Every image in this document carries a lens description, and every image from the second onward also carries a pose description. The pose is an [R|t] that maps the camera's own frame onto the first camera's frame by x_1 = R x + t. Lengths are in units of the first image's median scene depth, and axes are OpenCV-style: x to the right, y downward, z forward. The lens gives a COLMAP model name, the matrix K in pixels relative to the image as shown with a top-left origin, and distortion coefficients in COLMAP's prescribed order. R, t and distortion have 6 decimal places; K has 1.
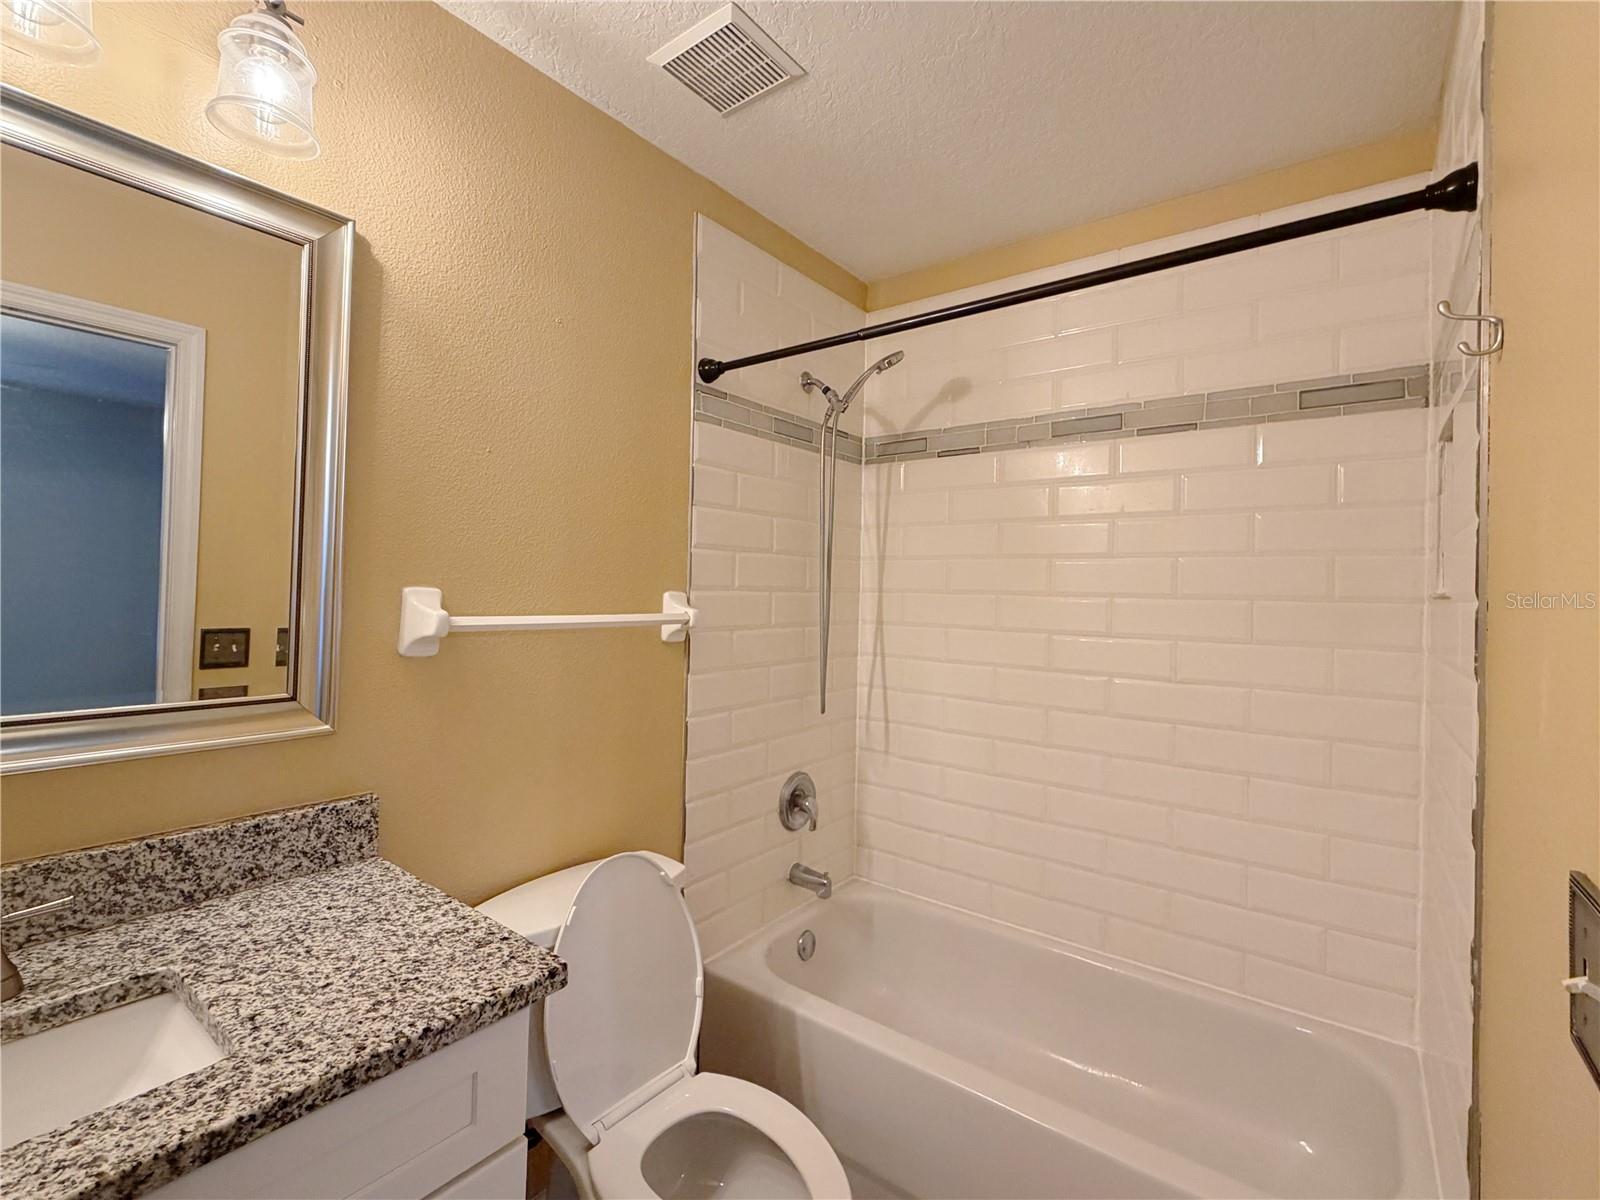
lens RADIAL K [[727.9, 0, 800.1], [0, 727.9, 572.9], [0, 0, 1]] dist [0.002440, -0.000322]
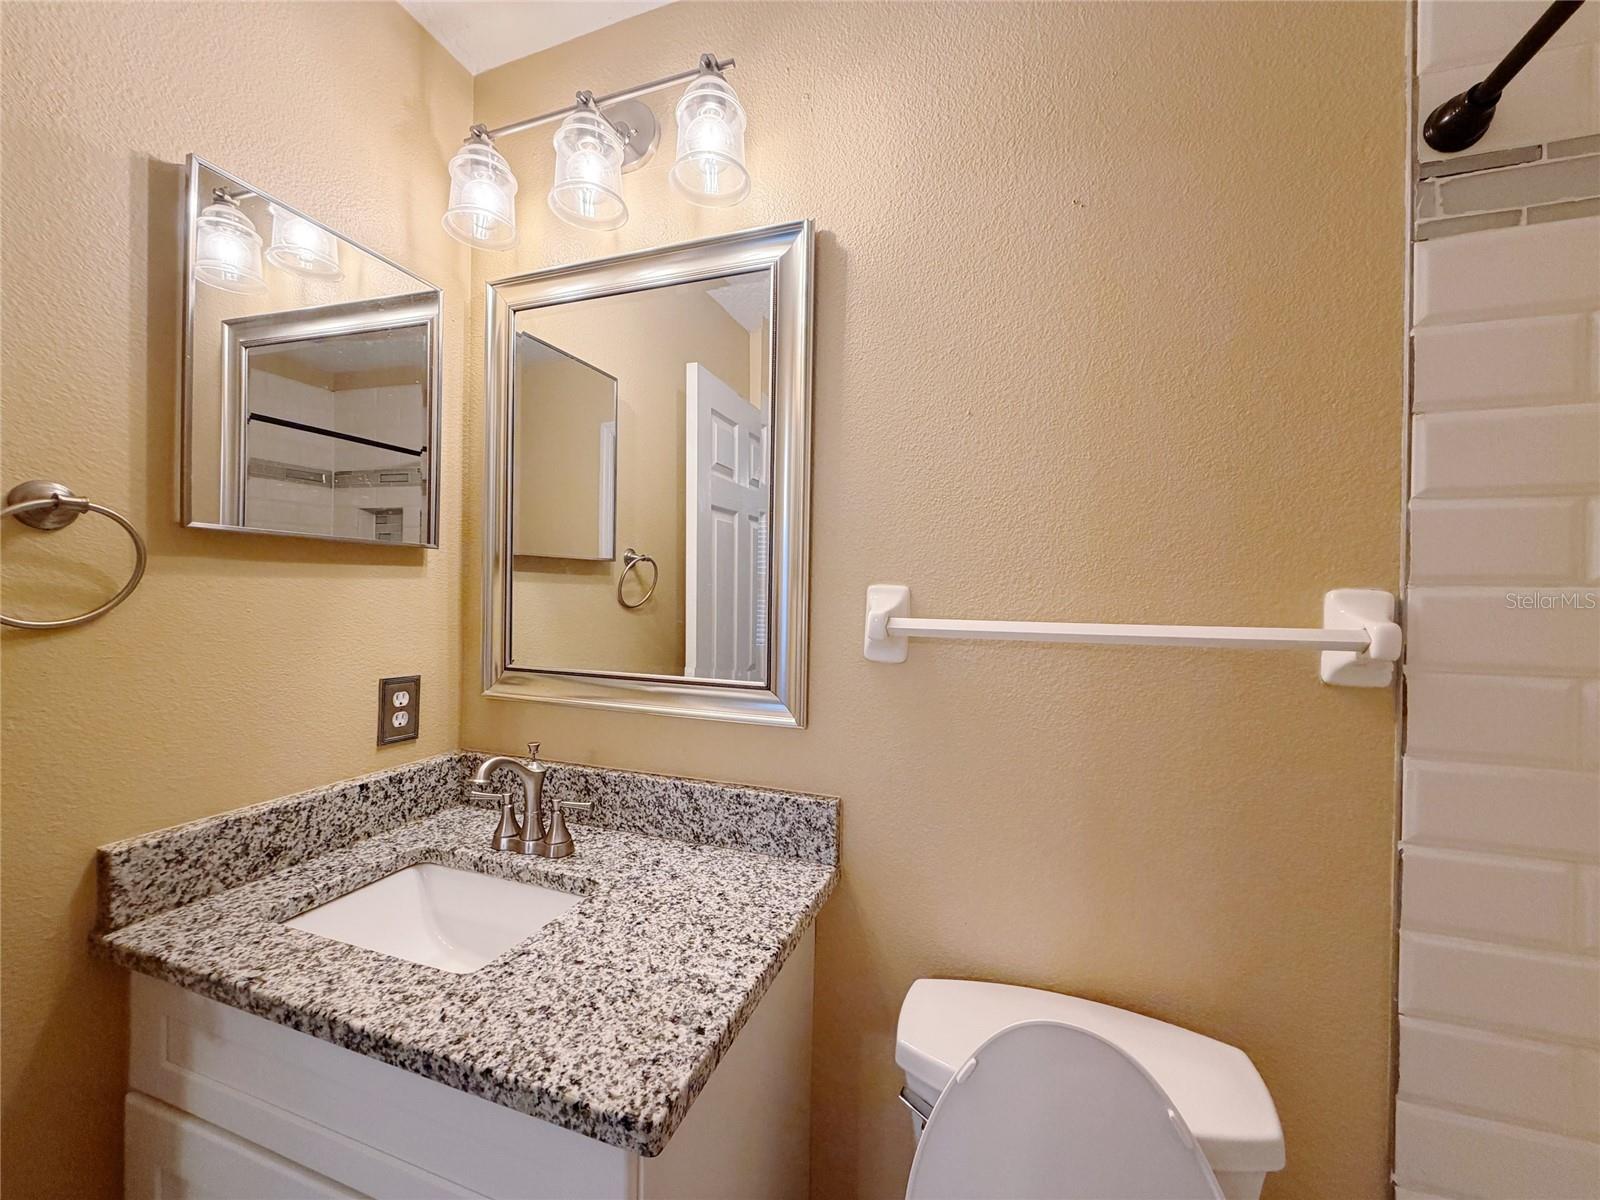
lens RADIAL K [[635.8, 0, 798.9], [0, 635.8, 599.8], [0, 0, 1]] dist [-0.001221, 0.000058]
pose [[0.298607, -0.017132, -0.954222, 0.227101], [0.011972, 0.999827, -0.014205, 0.056539], [0.954301, -0.007182, 0.298760, 0.781053]]
